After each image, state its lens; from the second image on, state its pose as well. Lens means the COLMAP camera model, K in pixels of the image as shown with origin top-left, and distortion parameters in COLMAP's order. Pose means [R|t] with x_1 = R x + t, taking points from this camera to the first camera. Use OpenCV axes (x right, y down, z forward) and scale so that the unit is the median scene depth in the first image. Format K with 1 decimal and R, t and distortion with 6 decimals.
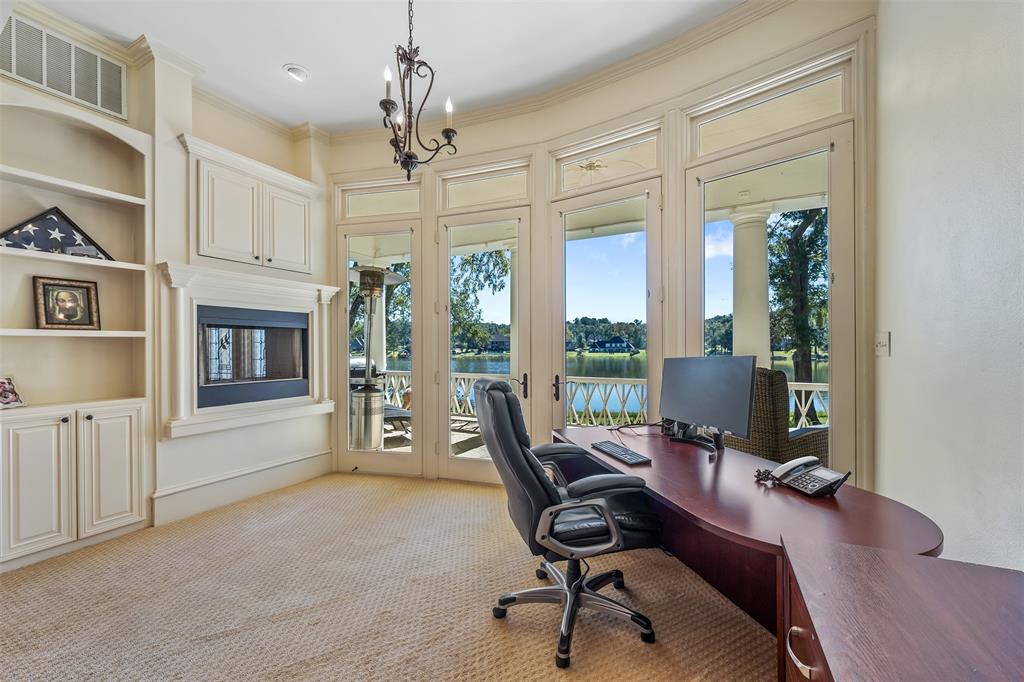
lens RADIAL K [[421.1, 0, 515.3], [0, 421.1, 346.9], [0, 0, 1]] dist [-0.002877, -0.000023]
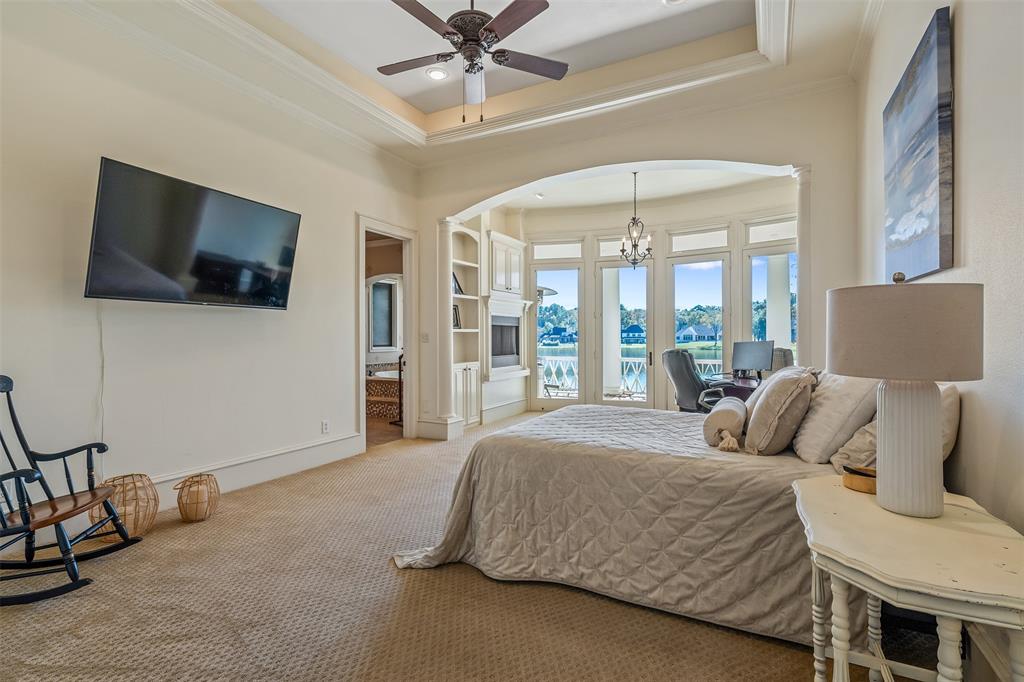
lens RADIAL K [[479.2, 0, 516.8], [0, 479.2, 339.9], [0, 0, 1]] dist [-0.001573, -0.000015]
pose [[0.999987, 0.002615, -0.004292, -0.633939], [-0.002586, 0.999975, 0.006539, 0.000008], [0.004309, -0.006528, 0.999969, -1.239895]]
